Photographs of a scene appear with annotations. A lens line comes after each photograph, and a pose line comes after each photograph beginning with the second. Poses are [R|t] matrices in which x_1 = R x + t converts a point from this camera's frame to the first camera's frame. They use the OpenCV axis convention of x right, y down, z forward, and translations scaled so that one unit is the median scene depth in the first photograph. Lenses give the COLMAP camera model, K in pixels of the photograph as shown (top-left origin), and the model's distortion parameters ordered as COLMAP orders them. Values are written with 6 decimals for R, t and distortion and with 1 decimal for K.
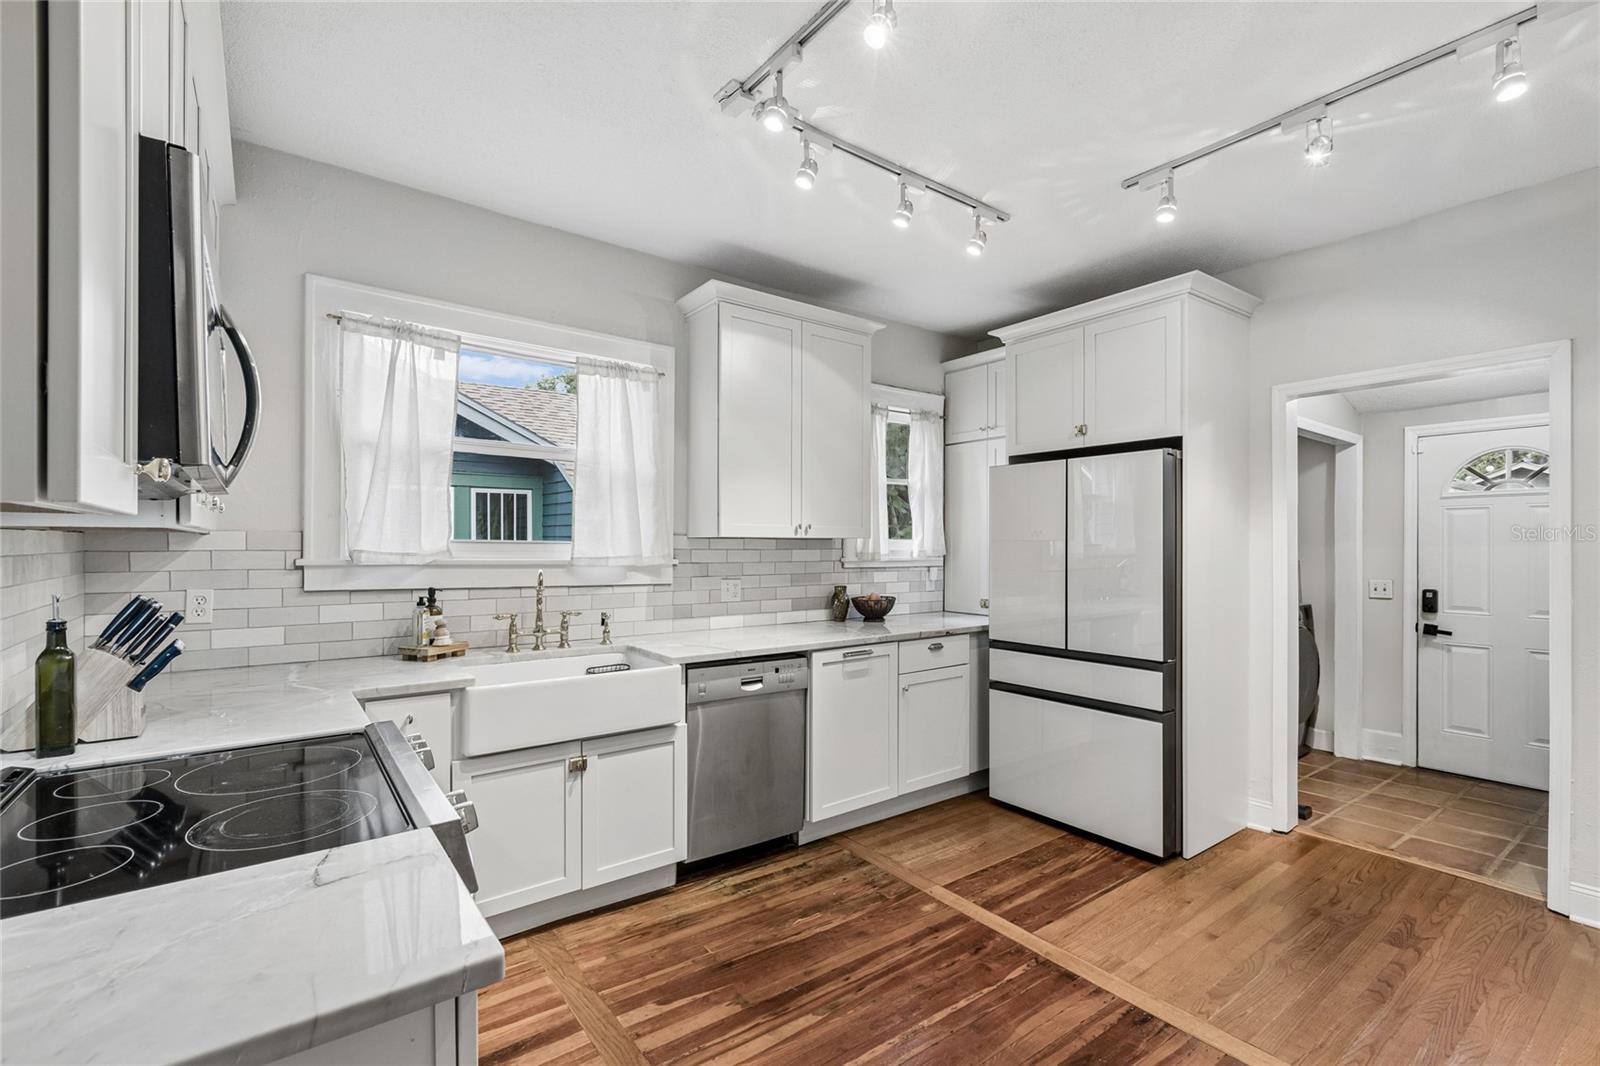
lens RADIAL K [[722.5, 0, 788.6], [0, 722.5, 546.2], [0, 0, 1]] dist [0.002220, 0.000091]
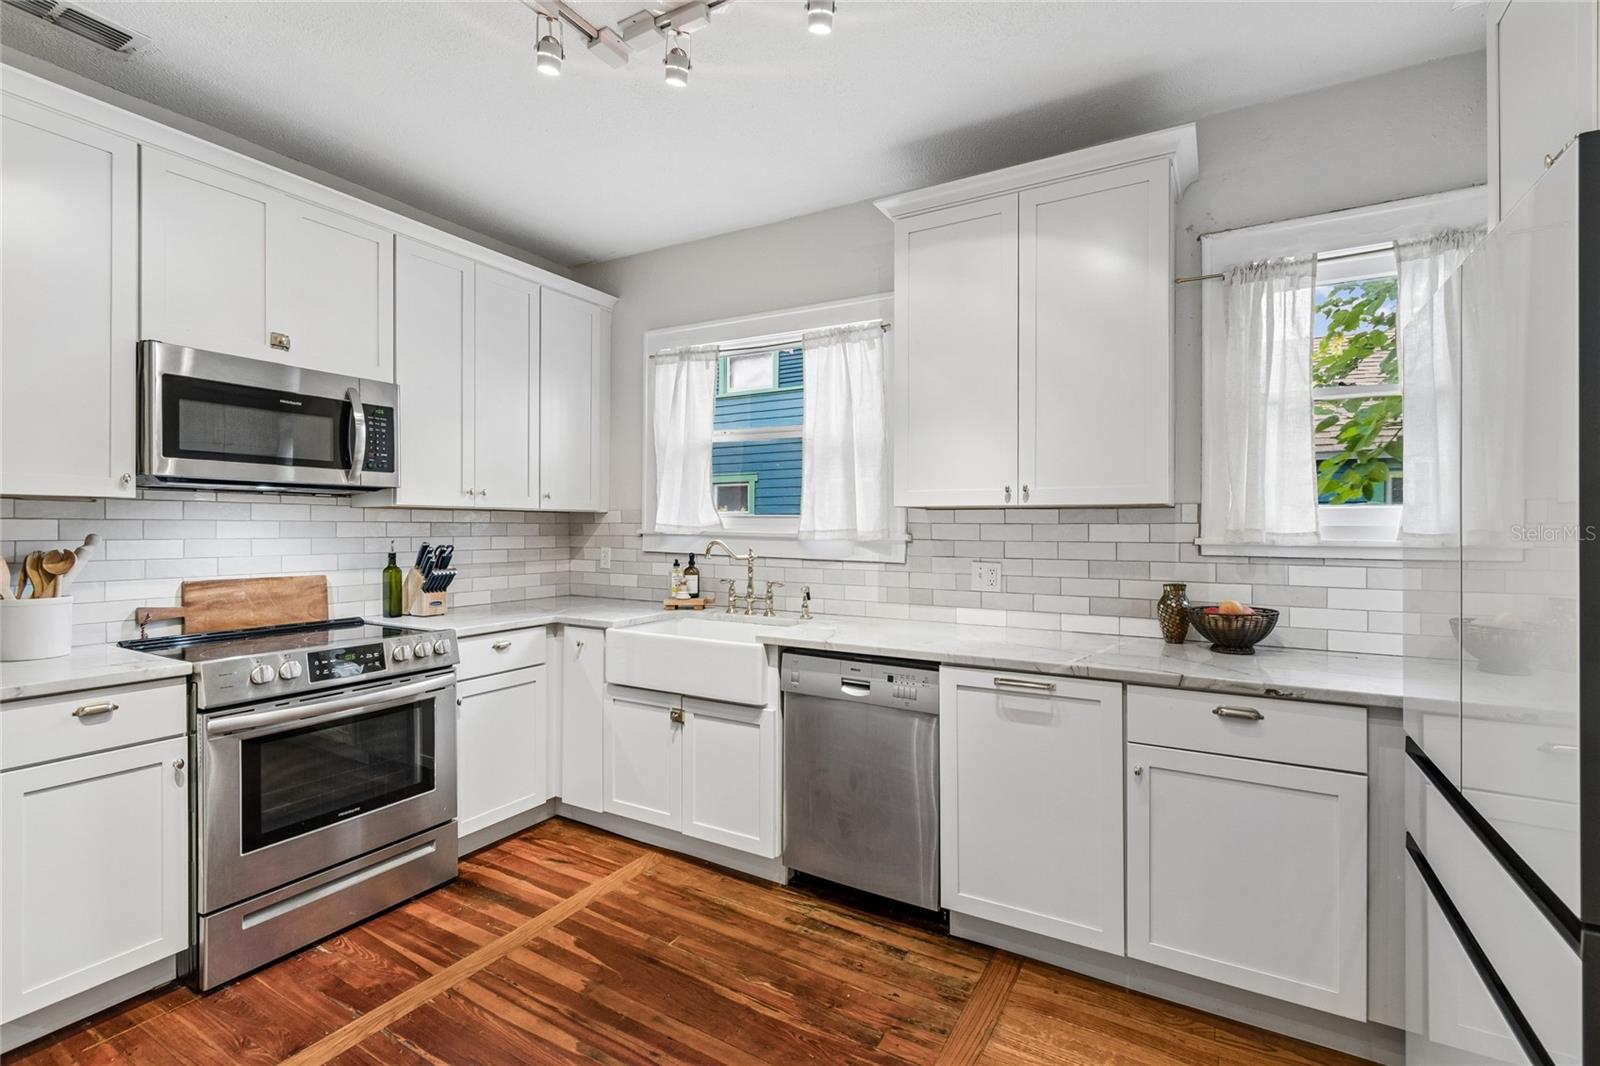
lens RADIAL K [[705.2, 0, 794.4], [0, 705.2, 526.4], [0, 0, 1]] dist [0.001930, -0.000324]
pose [[0.392932, -0.003057, -0.919562, 0.638634], [-0.006555, 0.999960, -0.006125, 0.015991], [0.919544, 0.008434, 0.392896, 0.619130]]
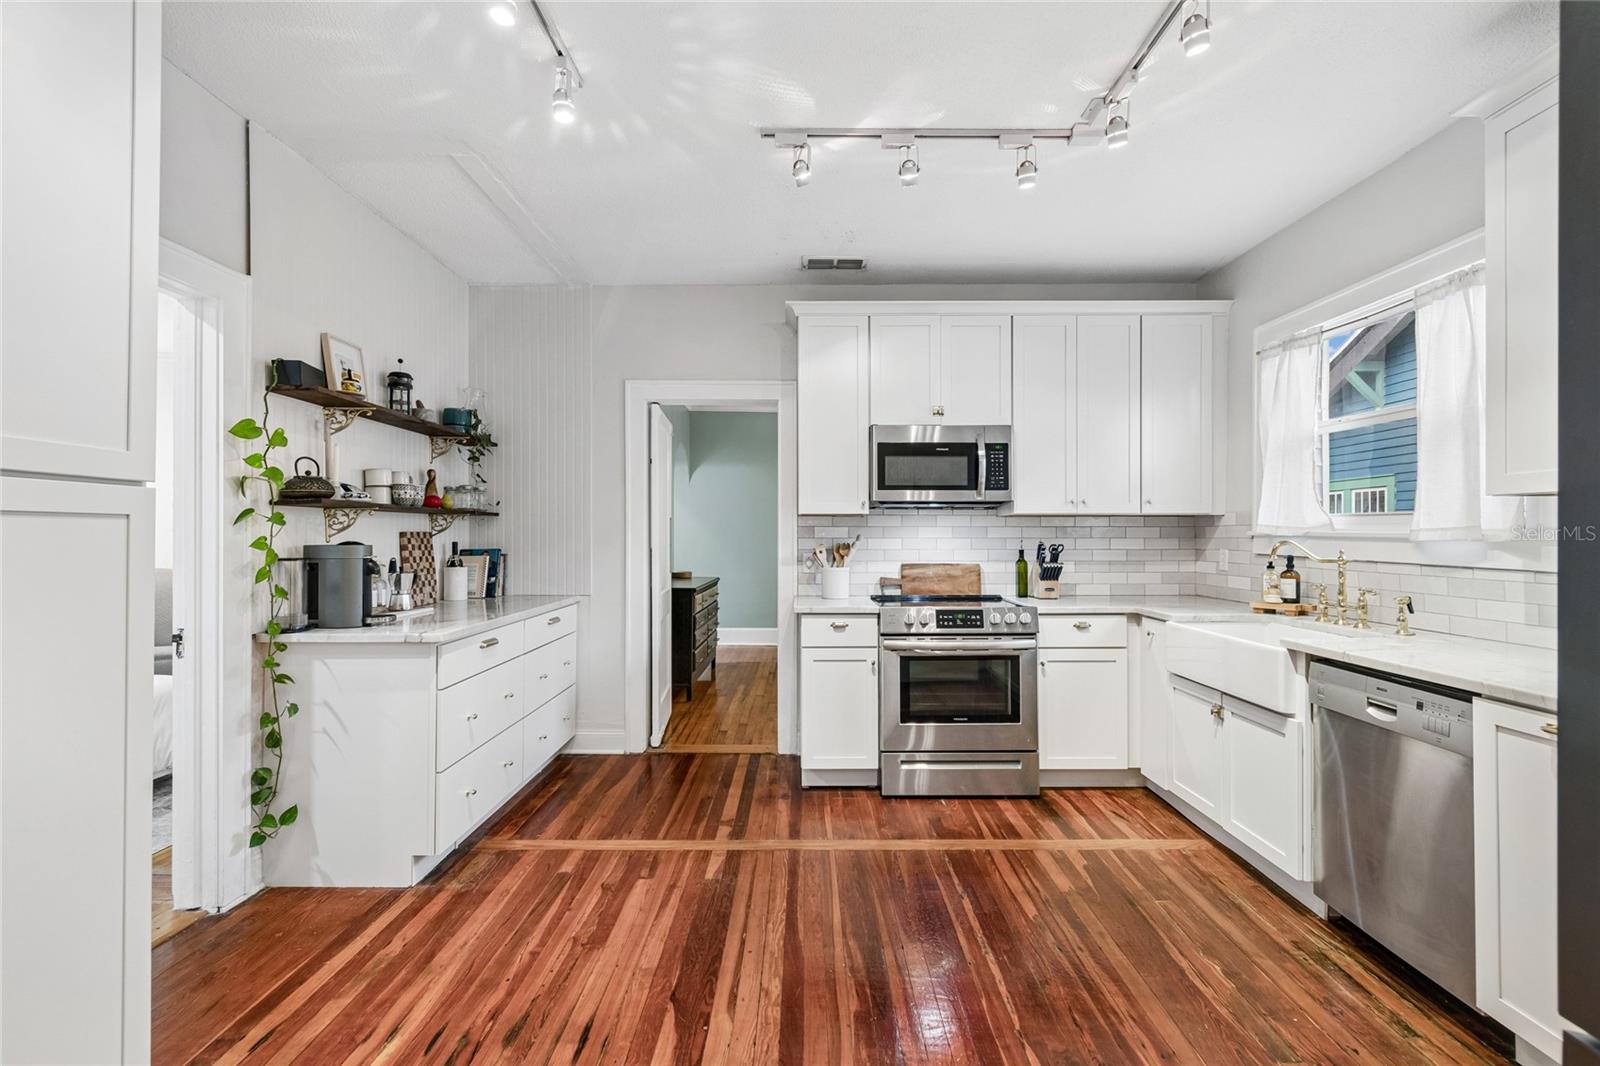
lens RADIAL K [[689.9, 0, 813.7], [0, 689.9, 535.5], [0, 0, 1]] dist [-0.000799, -0.000358]
pose [[-0.586360, -0.003193, -0.810044, 0.788925], [-0.005110, 0.999987, -0.000243, 0.026678], [0.810034, 0.003997, -0.586369, 0.935008]]
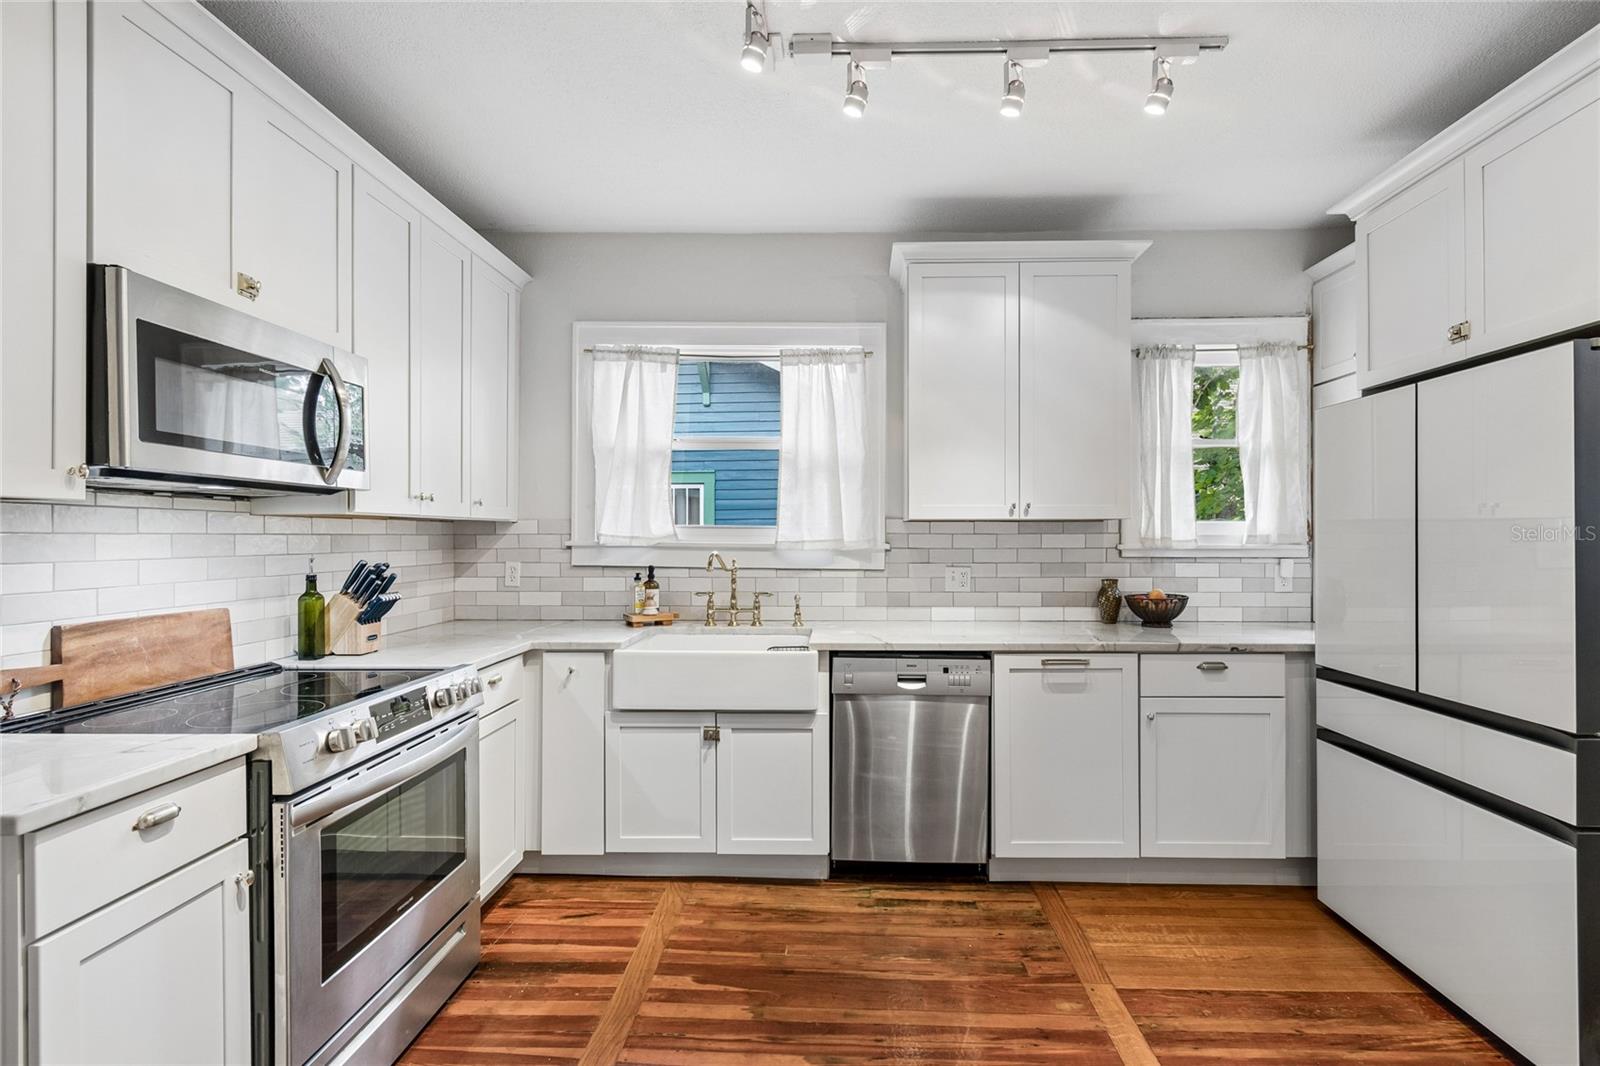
lens RADIAL K [[716.2, 0, 810.2], [0, 716.2, 535.4], [0, 0, 1]] dist [0.000986, -0.000612]
pose [[0.781341, -0.004648, -0.624087, 0.401588], [0.001292, 0.999982, -0.005830, 0.013678], [0.624103, 0.003749, 0.781333, 0.223274]]
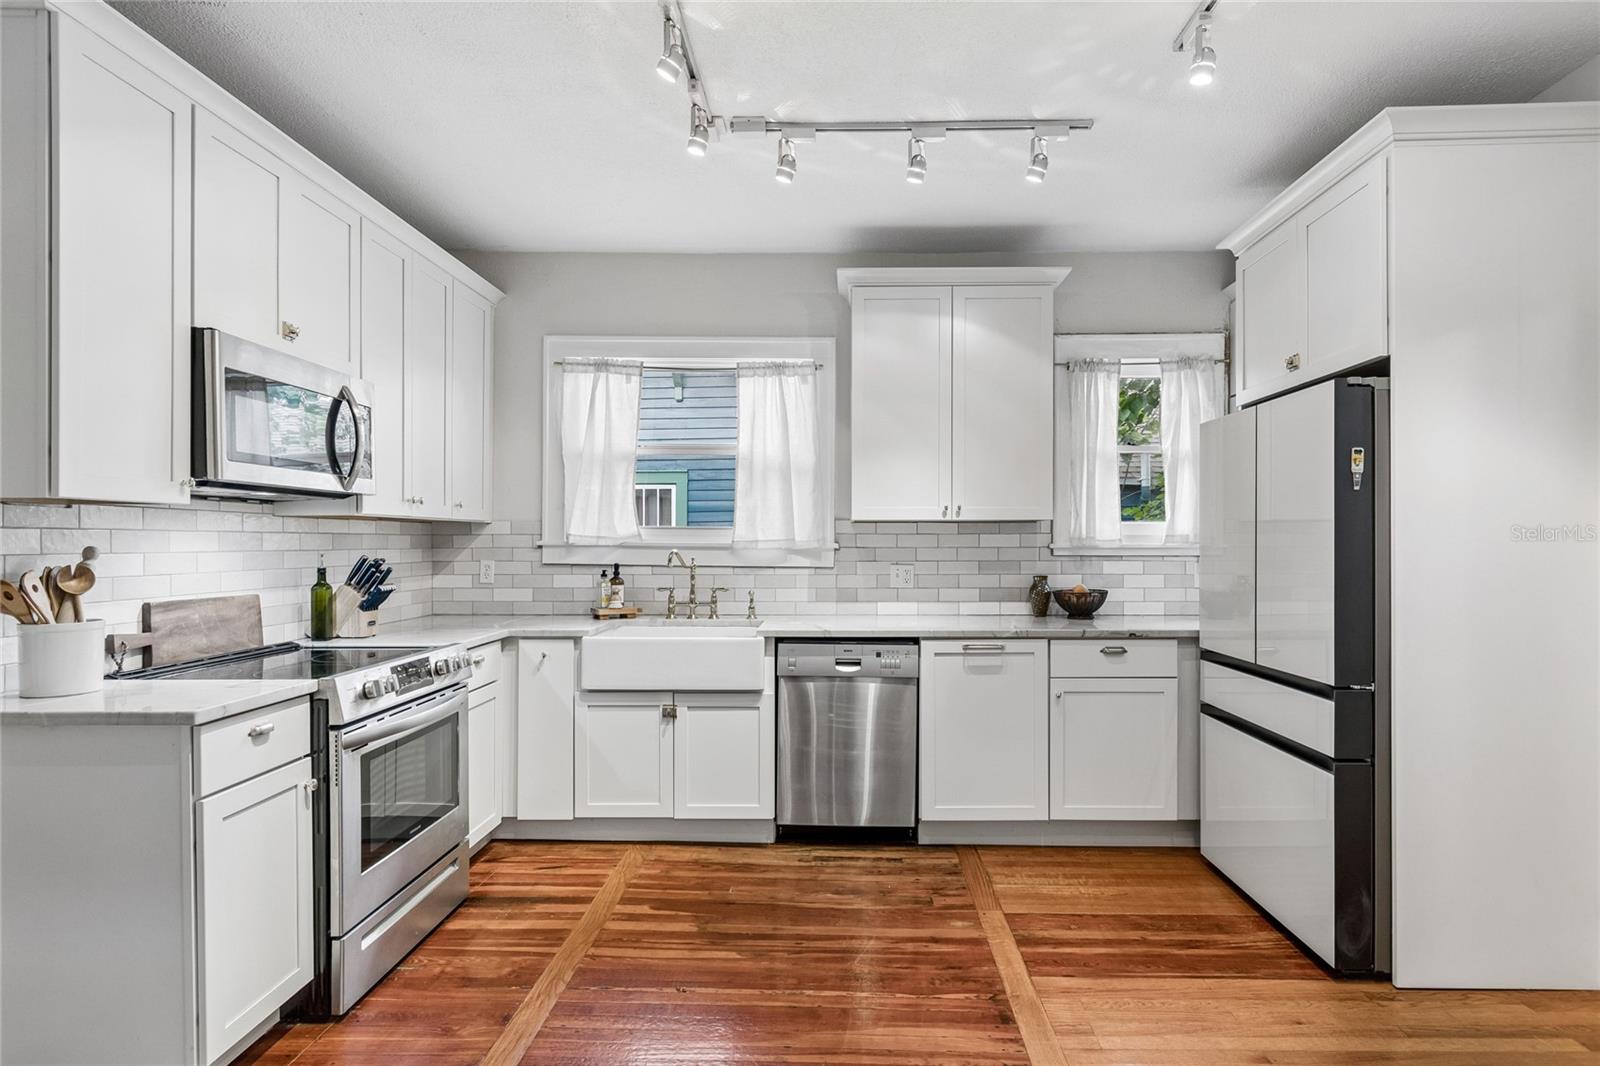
lens RADIAL K [[825.6, 0, 804.8], [0, 825.6, 543.1], [0, 0, 1]] dist [-0.000067, 0.000461]
pose [[0.780794, -0.002919, -0.624781, 0.612930], [0.001047, 0.999994, -0.003363, 0.024261], [0.624787, 0.001972, 0.780793, 0.064418]]
